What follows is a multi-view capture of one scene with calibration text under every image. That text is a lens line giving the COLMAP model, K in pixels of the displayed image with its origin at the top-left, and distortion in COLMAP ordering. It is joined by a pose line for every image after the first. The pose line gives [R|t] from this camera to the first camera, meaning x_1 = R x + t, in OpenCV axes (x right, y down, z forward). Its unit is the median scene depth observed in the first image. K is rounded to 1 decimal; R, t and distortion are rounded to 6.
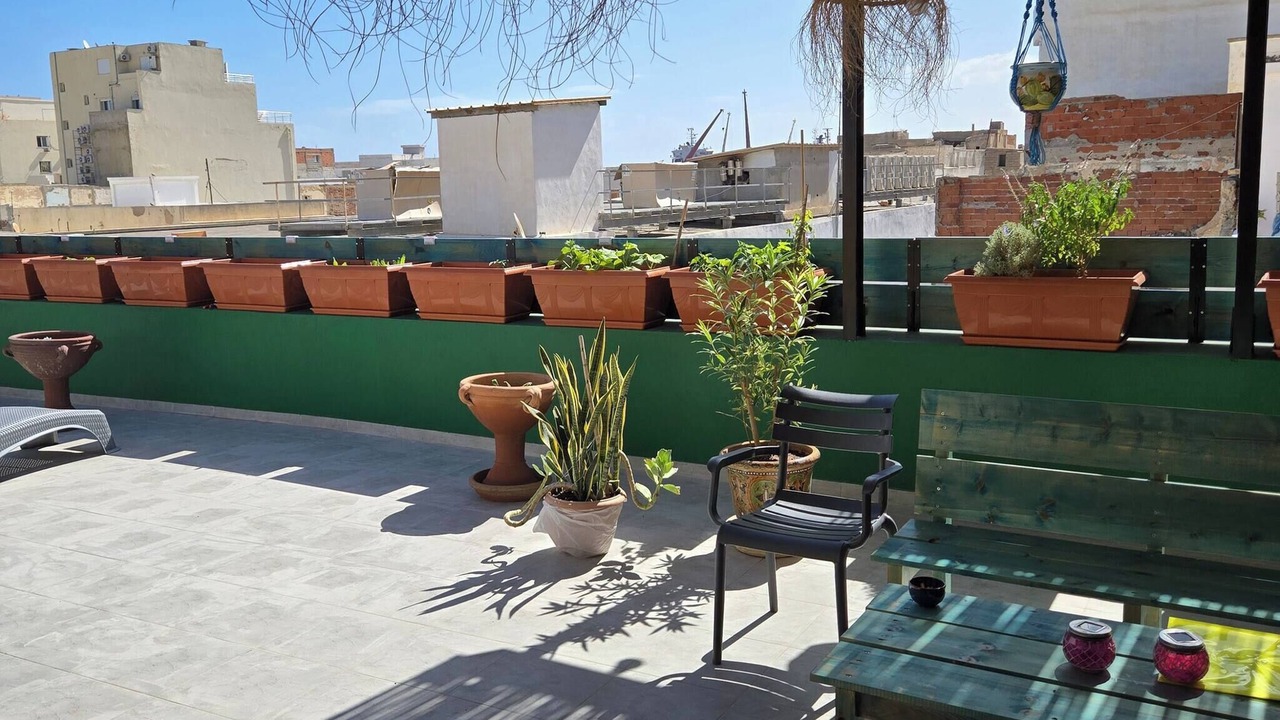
lens RADIAL K [[1147.9, 0, 603.4], [0, 1147.9, 337.5], [0, 0, 1]] dist [0.065242, -0.062836]
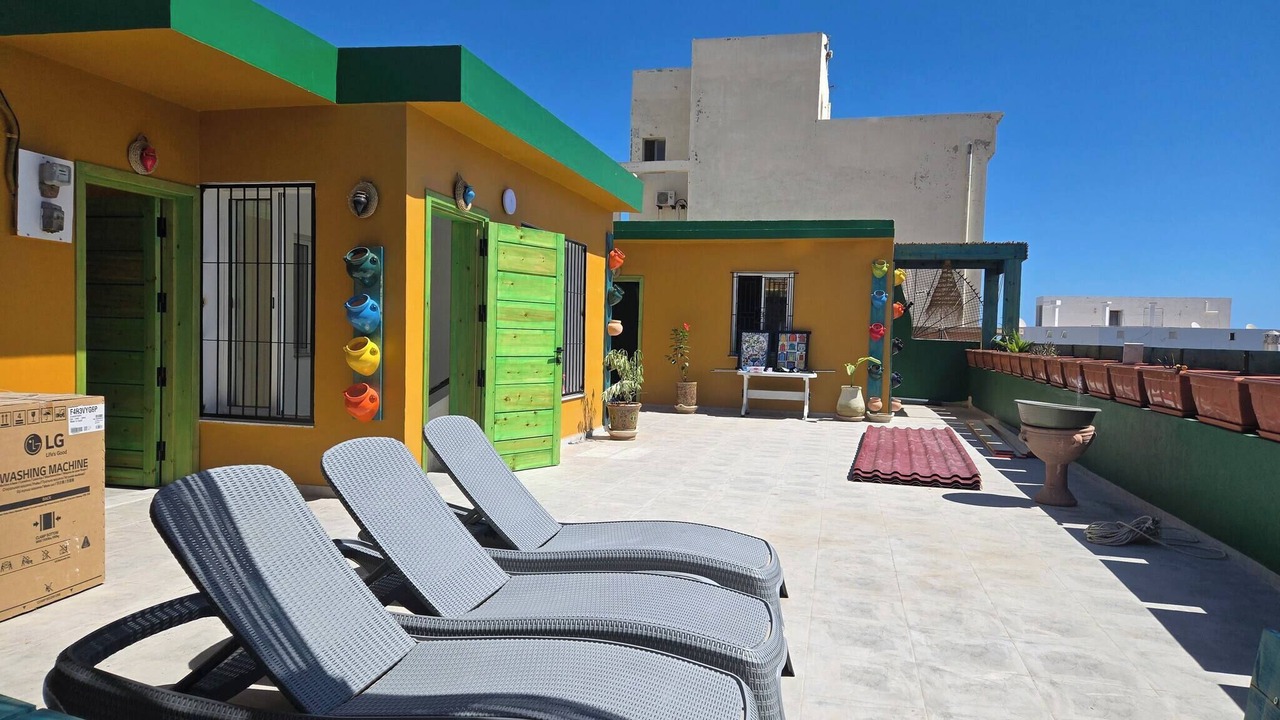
lens RADIAL K [[869.1, 0, 636.3], [0, 869.1, 357.7], [0, 0, 1]] dist [0.009372, 0.000845]
pose [[0.294112, 0.074921, -0.952830, 0.318738], [-0.170466, 0.985050, 0.024837, -0.022716], [0.940447, 0.155121, 0.302486, 0.524888]]
